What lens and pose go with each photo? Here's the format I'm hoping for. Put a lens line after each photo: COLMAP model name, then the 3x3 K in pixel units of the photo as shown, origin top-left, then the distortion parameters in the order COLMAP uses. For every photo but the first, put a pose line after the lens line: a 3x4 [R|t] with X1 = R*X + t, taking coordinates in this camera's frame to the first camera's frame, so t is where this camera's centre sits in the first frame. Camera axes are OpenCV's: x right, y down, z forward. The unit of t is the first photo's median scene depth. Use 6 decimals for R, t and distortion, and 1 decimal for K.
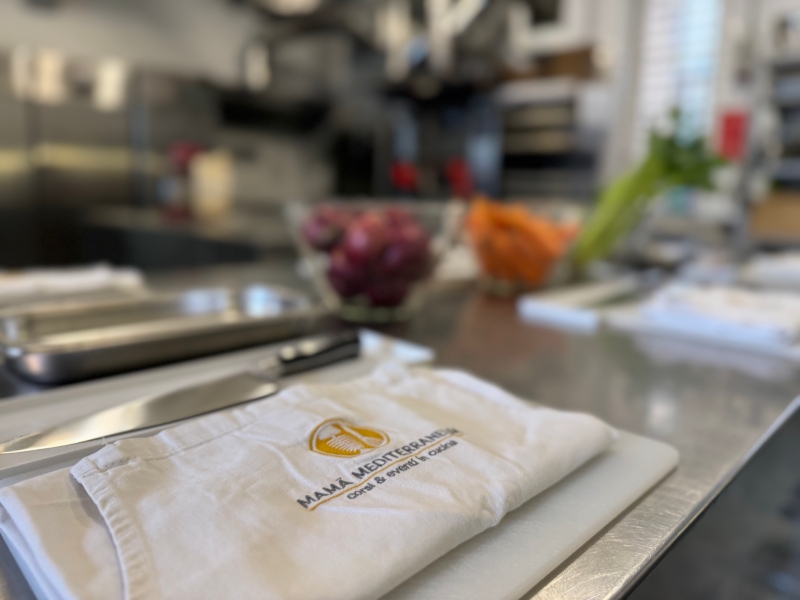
lens RADIAL K [[560.5, 0, 400.0], [0, 560.5, 300.0], [0, 0, 1]] dist [0.083197, -0.151963]
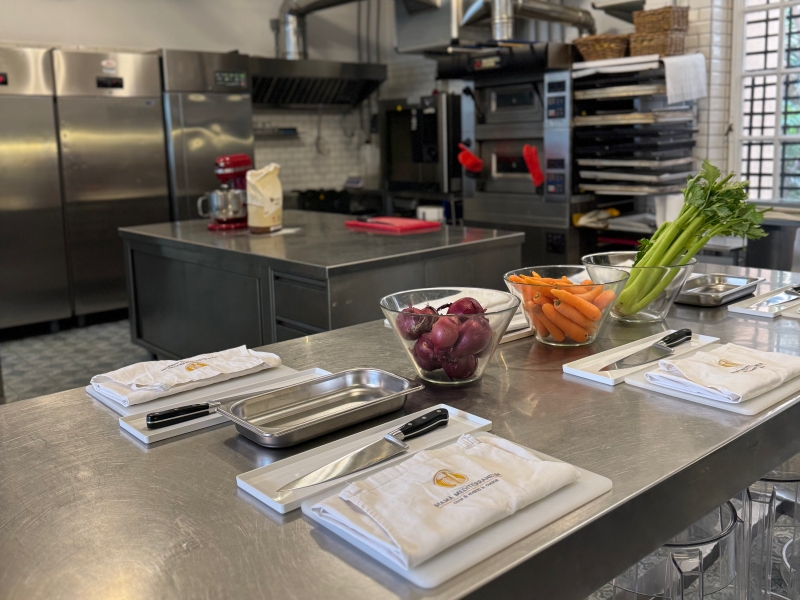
lens RADIAL K [[751.2, 0, 408.8], [0, 751.2, 241.3], [0, 0, 1]] dist [0.098063, -0.006224]
pose [[0.995864, -0.044739, -0.079072, 0.027768], [0.041312, 0.998157, -0.044458, -0.594632], [0.080916, 0.041008, 0.995877, -2.147545]]
